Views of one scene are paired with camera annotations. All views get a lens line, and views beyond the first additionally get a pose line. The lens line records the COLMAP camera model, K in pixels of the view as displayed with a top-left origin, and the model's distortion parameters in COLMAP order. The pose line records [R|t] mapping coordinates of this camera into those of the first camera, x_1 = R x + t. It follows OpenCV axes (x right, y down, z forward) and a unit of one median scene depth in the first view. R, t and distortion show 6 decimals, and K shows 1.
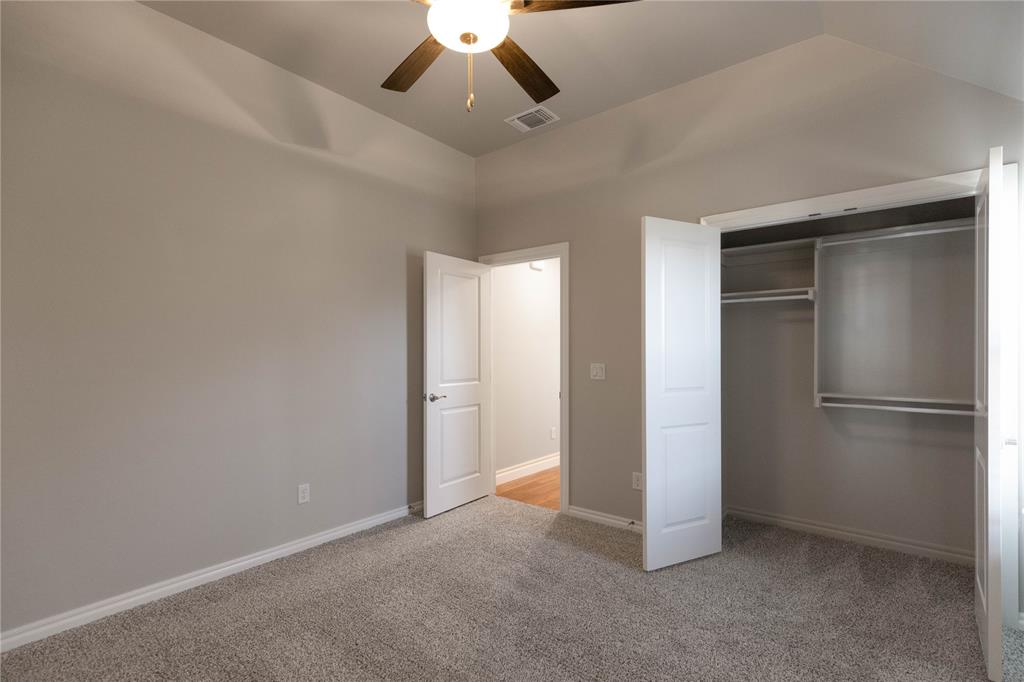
lens RADIAL K [[469.8, 0, 512.7], [0, 469.8, 348.7], [0, 0, 1]] dist [-0.000539, -0.000438]
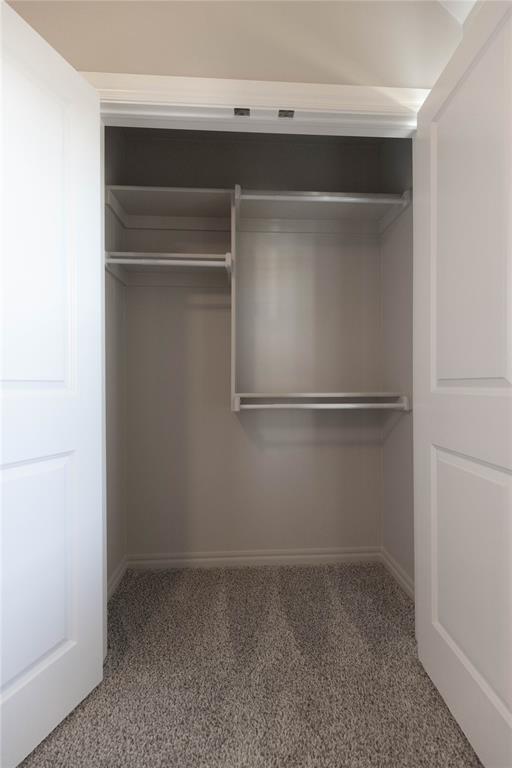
lens RADIAL K [[352.3, 0, 256.0], [0, 352.3, 384.0], [0, 0, 1]] dist [-0.000539, -0.000438]
pose [[0.749851, -0.003619, 0.661597, 0.294733], [0.000605, 0.999988, 0.004784, 0.078050], [-0.661607, -0.003187, 0.749844, 0.547627]]
